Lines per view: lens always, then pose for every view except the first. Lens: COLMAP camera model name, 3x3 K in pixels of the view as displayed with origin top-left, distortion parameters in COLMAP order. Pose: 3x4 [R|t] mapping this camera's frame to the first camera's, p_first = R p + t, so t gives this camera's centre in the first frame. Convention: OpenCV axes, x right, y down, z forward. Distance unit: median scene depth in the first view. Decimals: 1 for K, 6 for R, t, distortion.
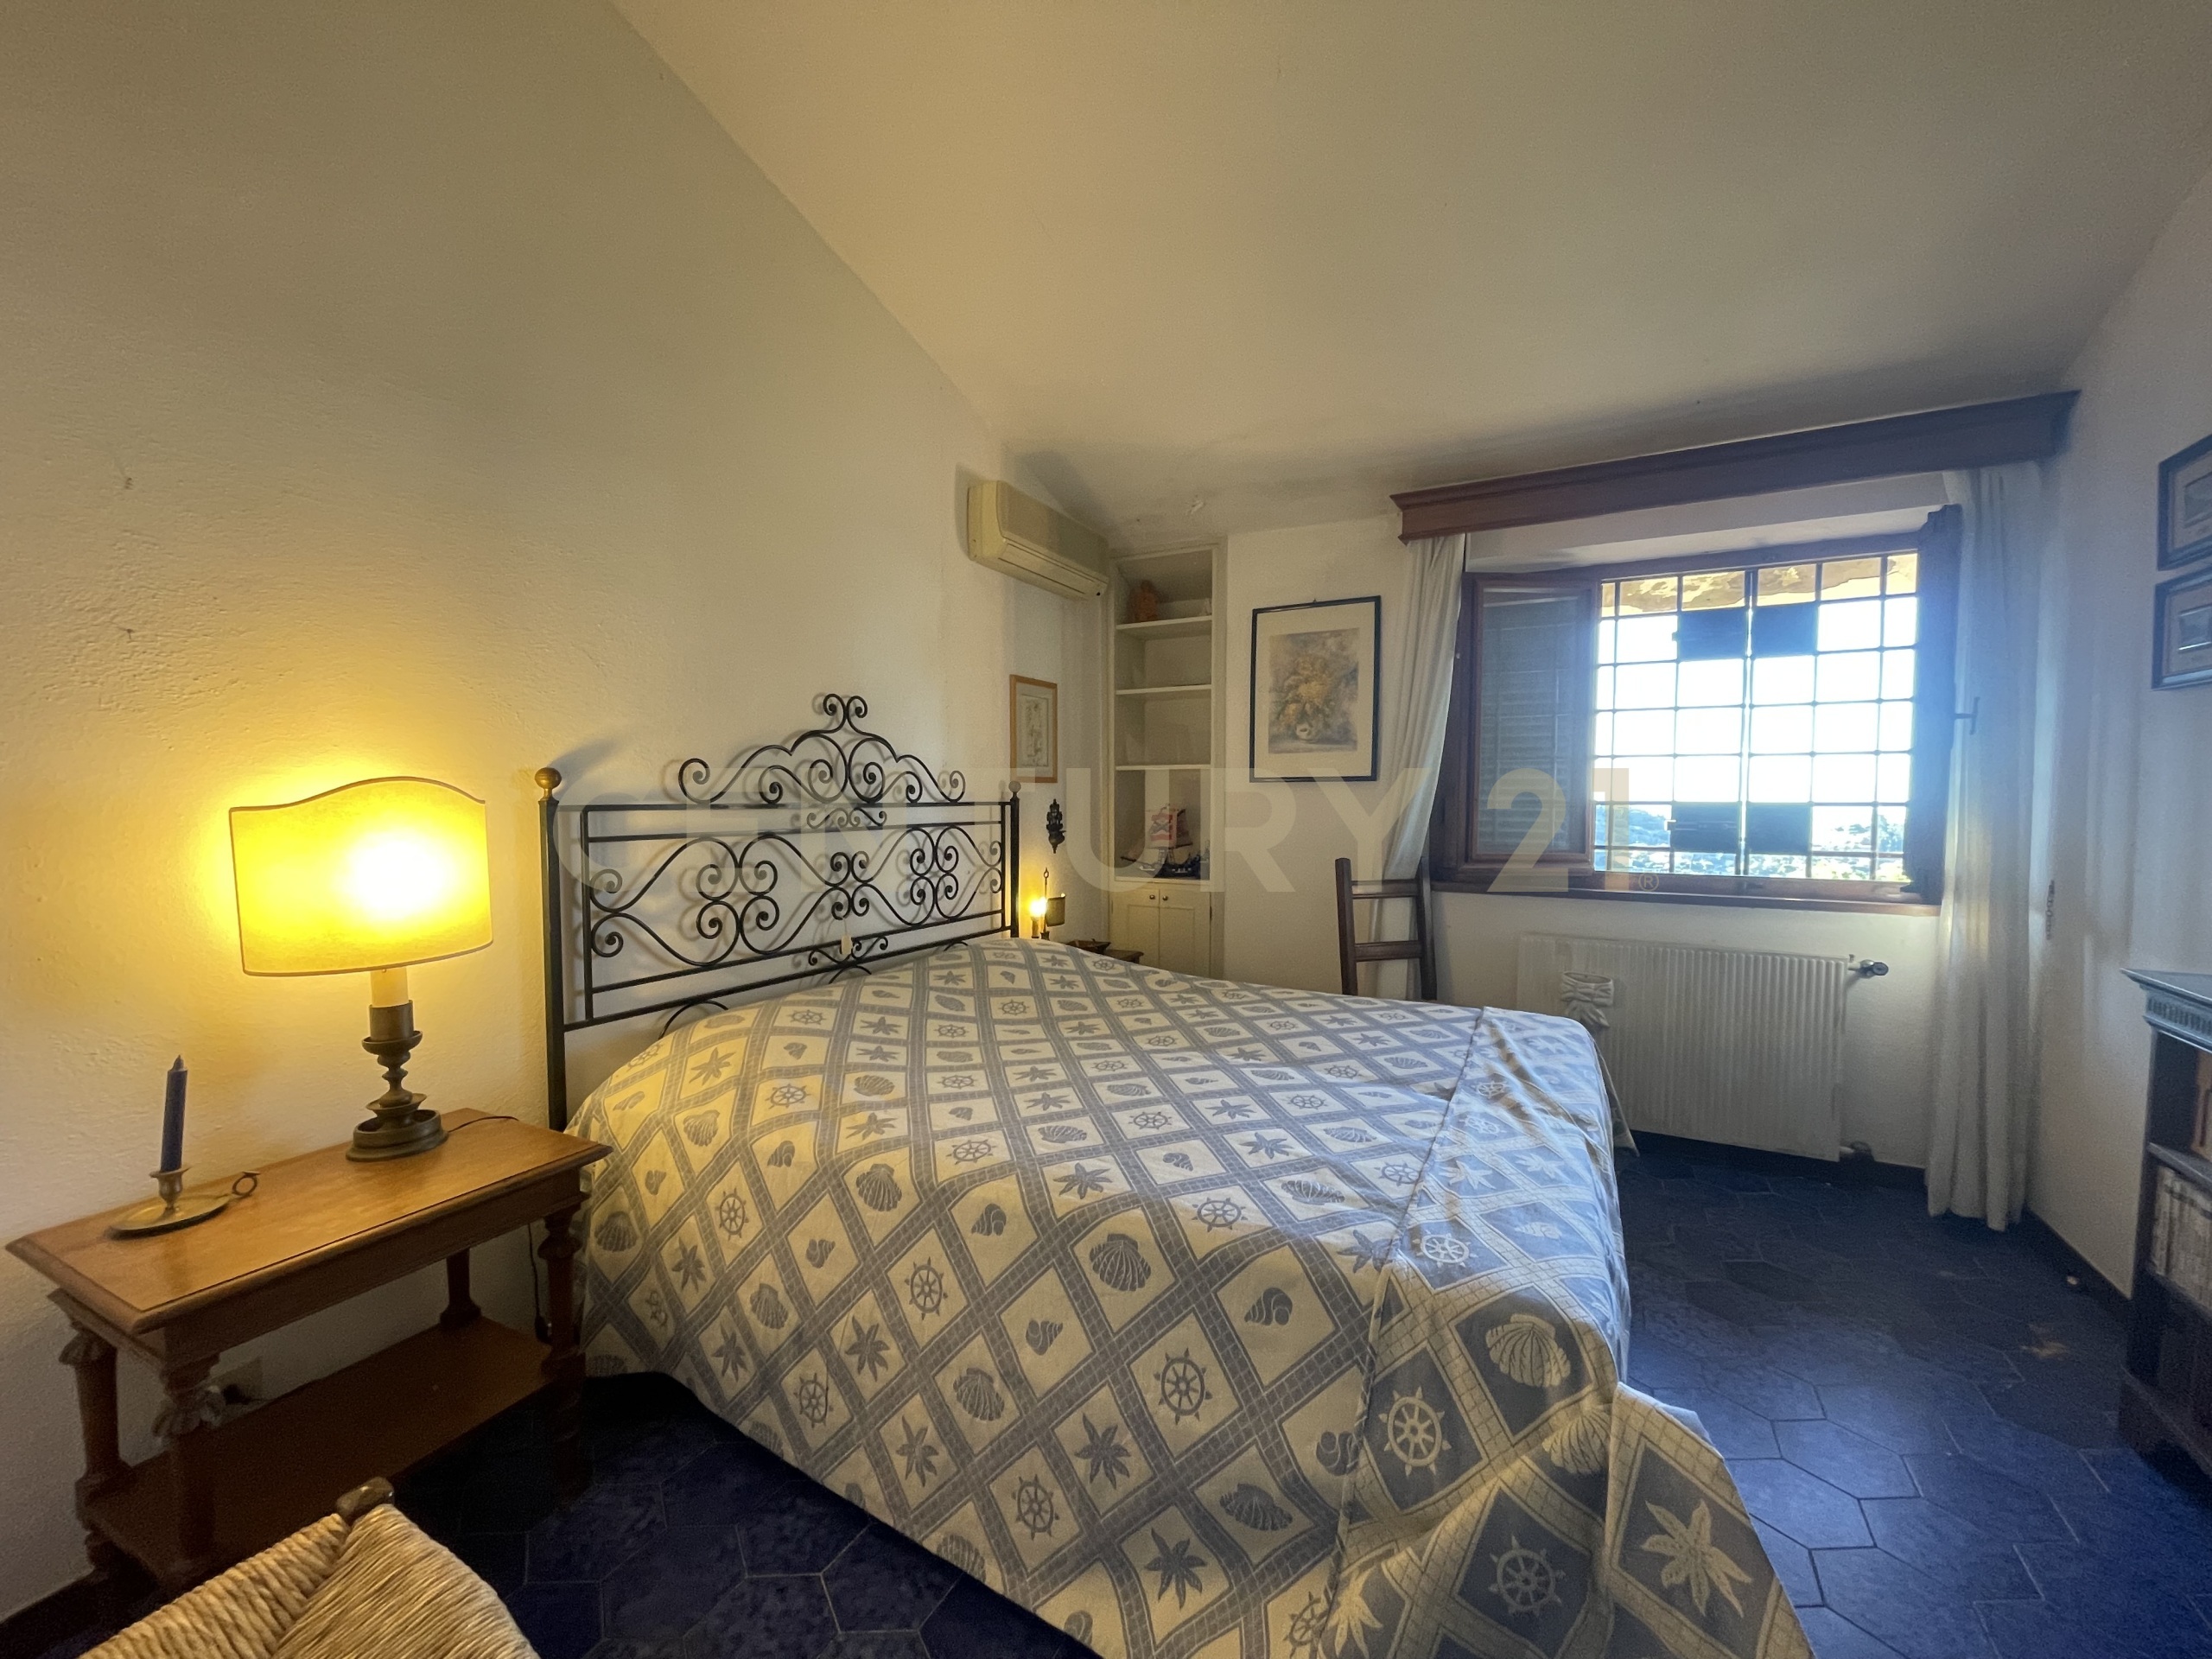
lens RADIAL K [[883.6, 0, 1103.1], [0, 883.6, 835.3], [0, 0, 1]] dist [-0.004380, -0.000204]
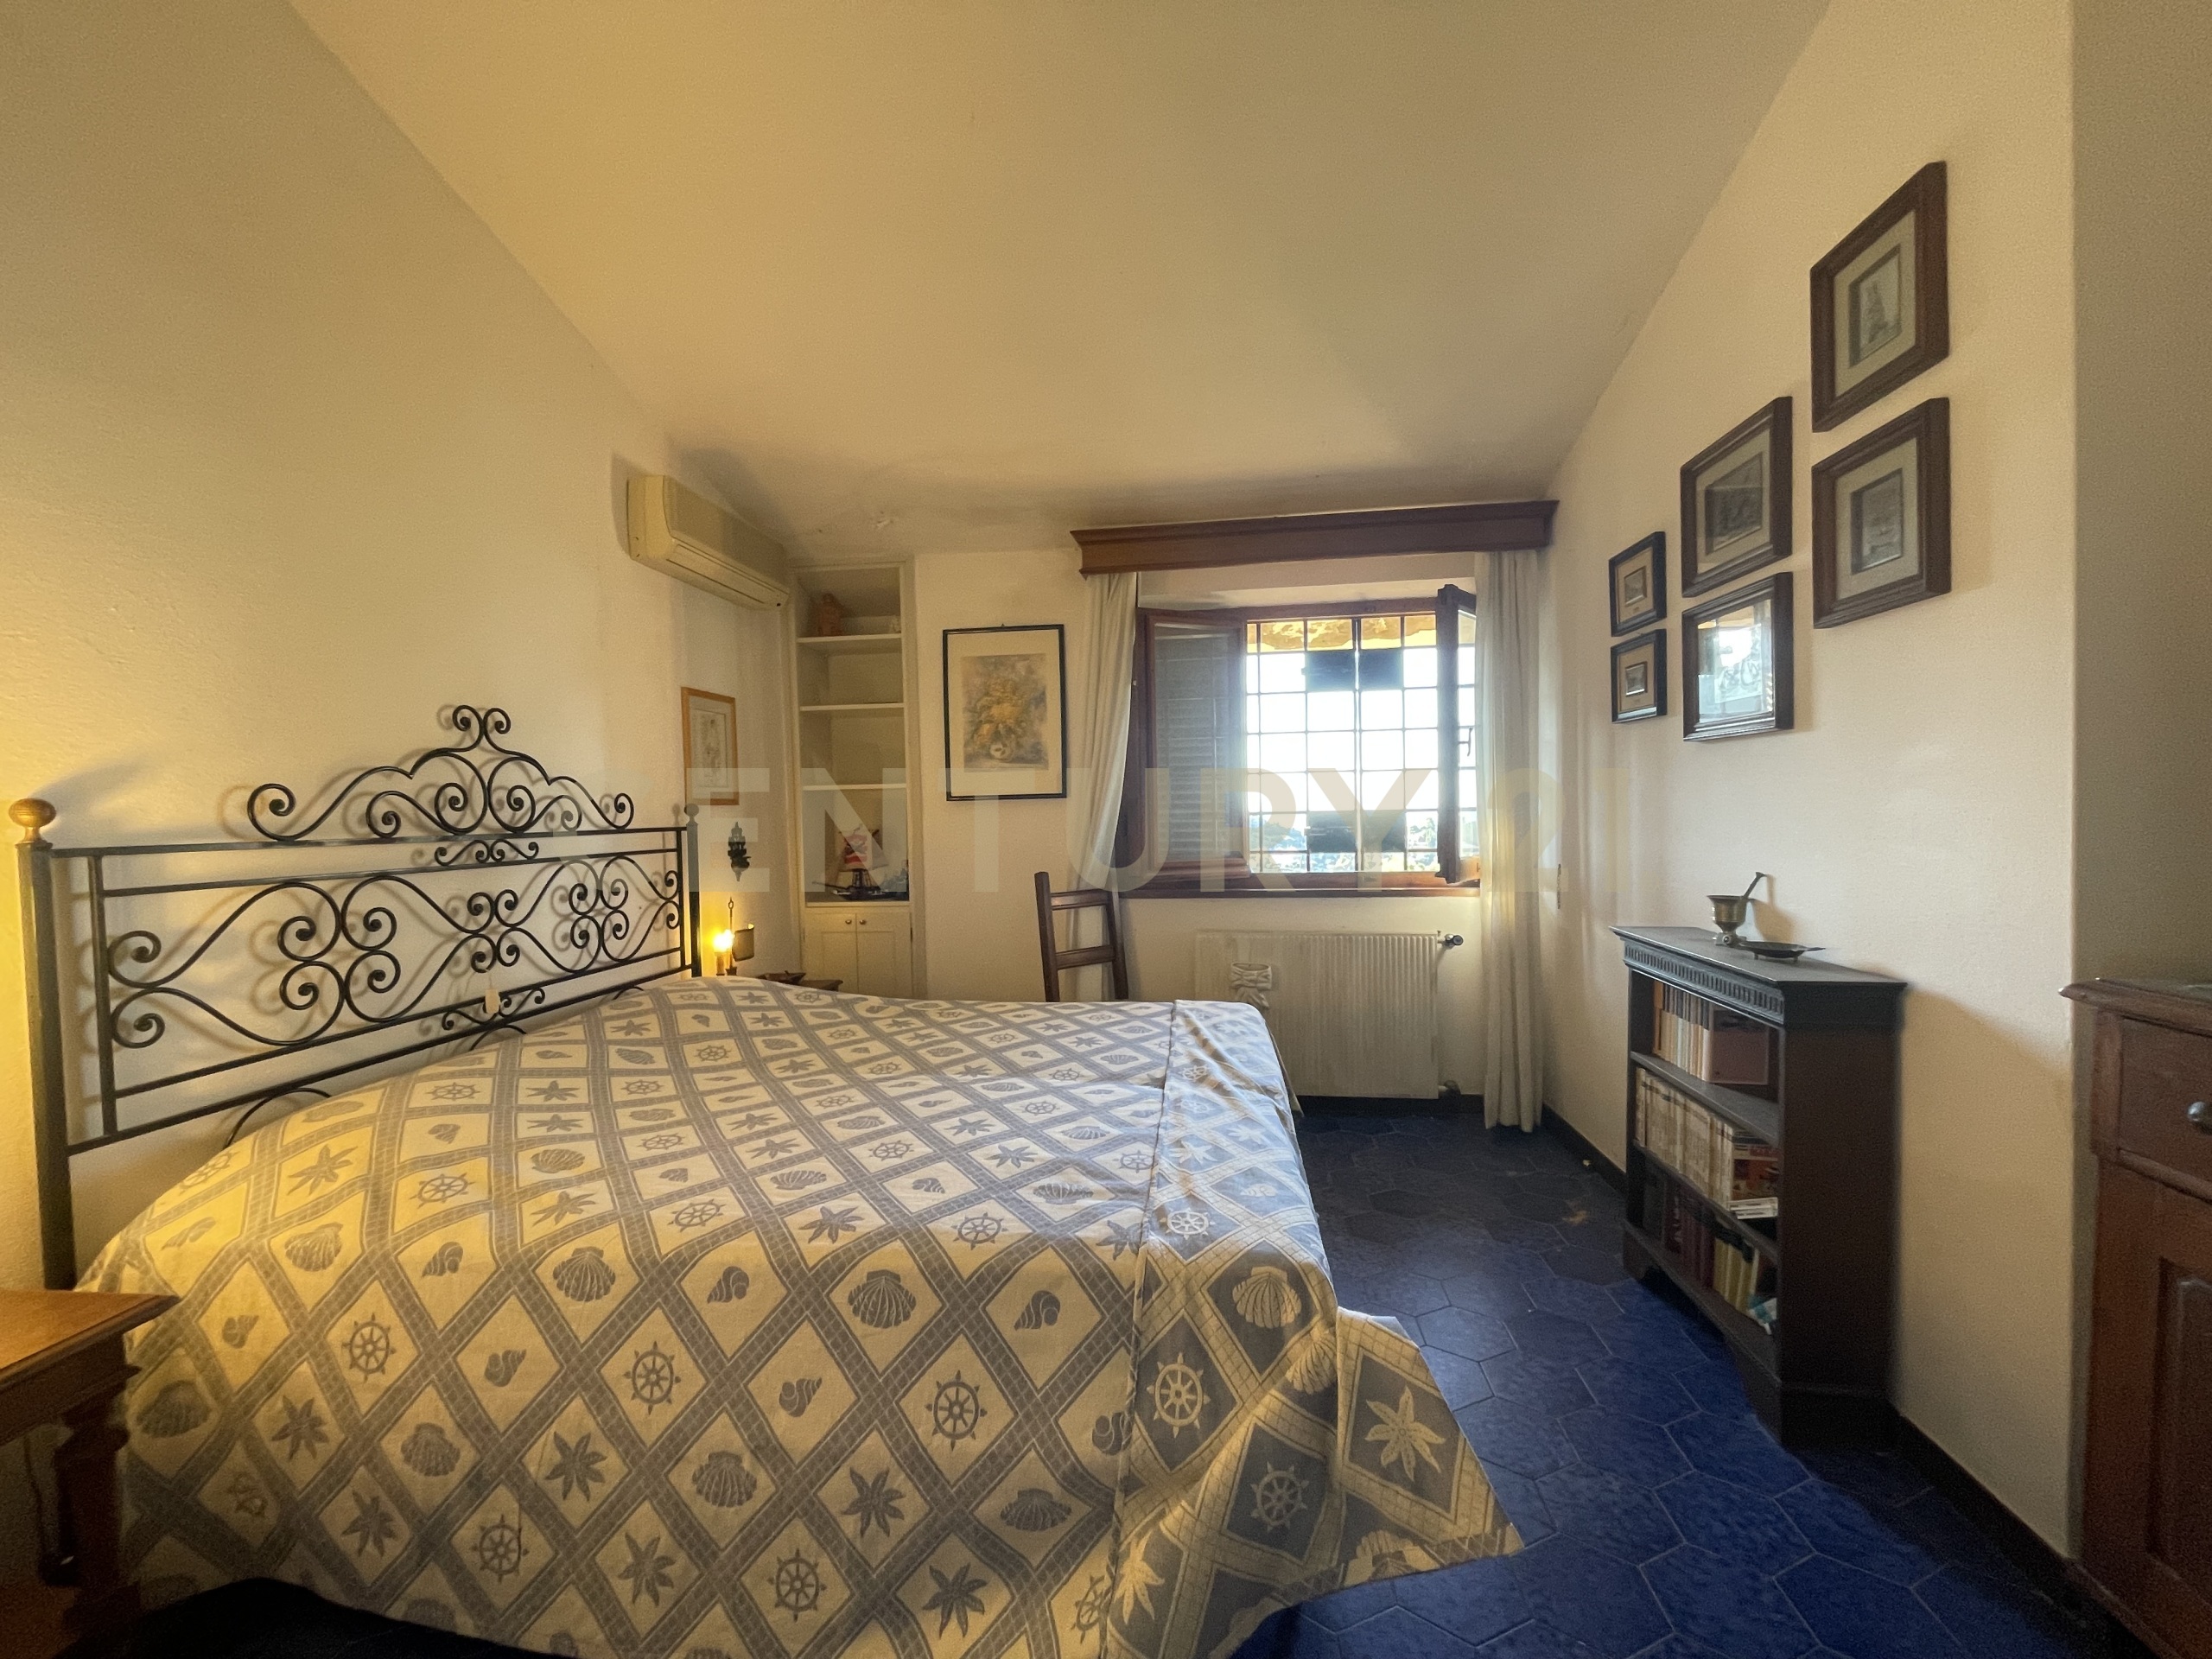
lens RADIAL K [[883.6, 0, 1103.4], [0, 883.6, 833.4], [0, 0, 1]] dist [-0.004380, -0.000204]
pose [[0.932370, -0.030650, 0.360203, -0.053175], [0.038487, 0.999152, -0.014605, -0.002327], [-0.359450, 0.027481, 0.932760, -0.002489]]
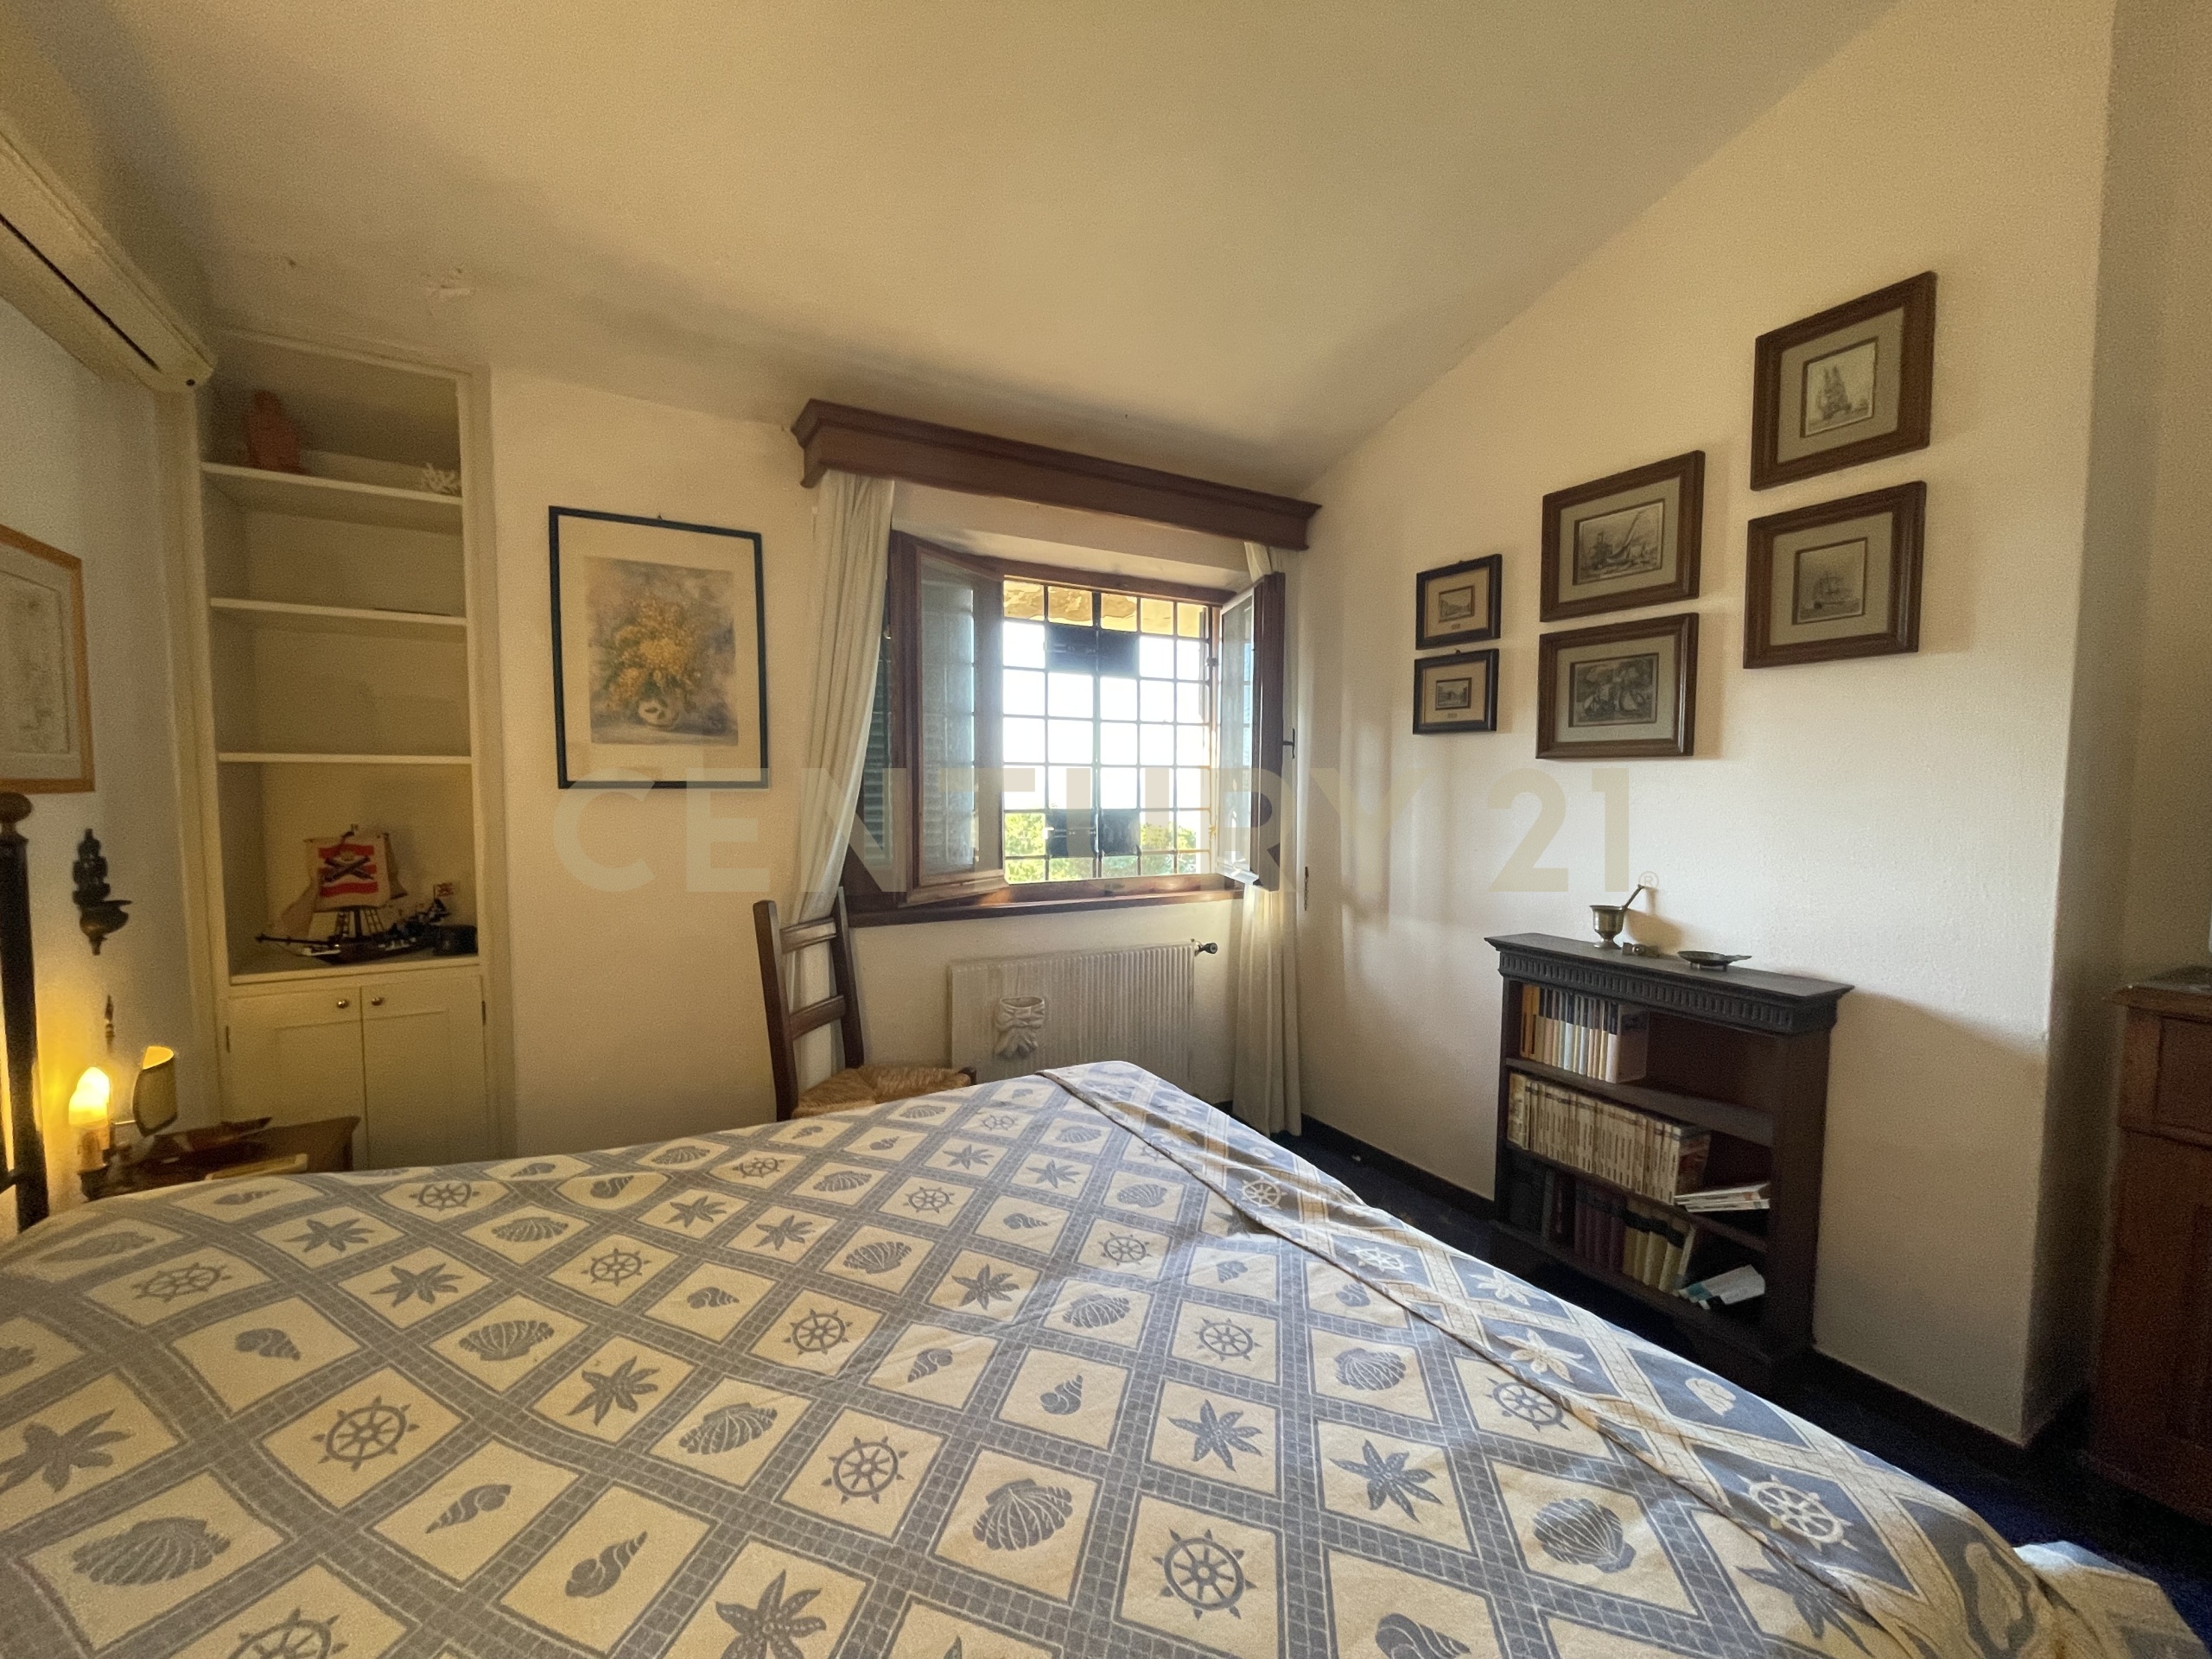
lens RADIAL K [[883.6, 0, 1099.6], [0, 883.6, 837.4], [0, 0, 1]] dist [-0.004380, -0.000204]
pose [[0.531700, -0.049872, 0.845463, -0.271171], [0.033457, 0.998722, 0.037872, -0.064506], [-0.846271, 0.008150, 0.532690, 0.622216]]
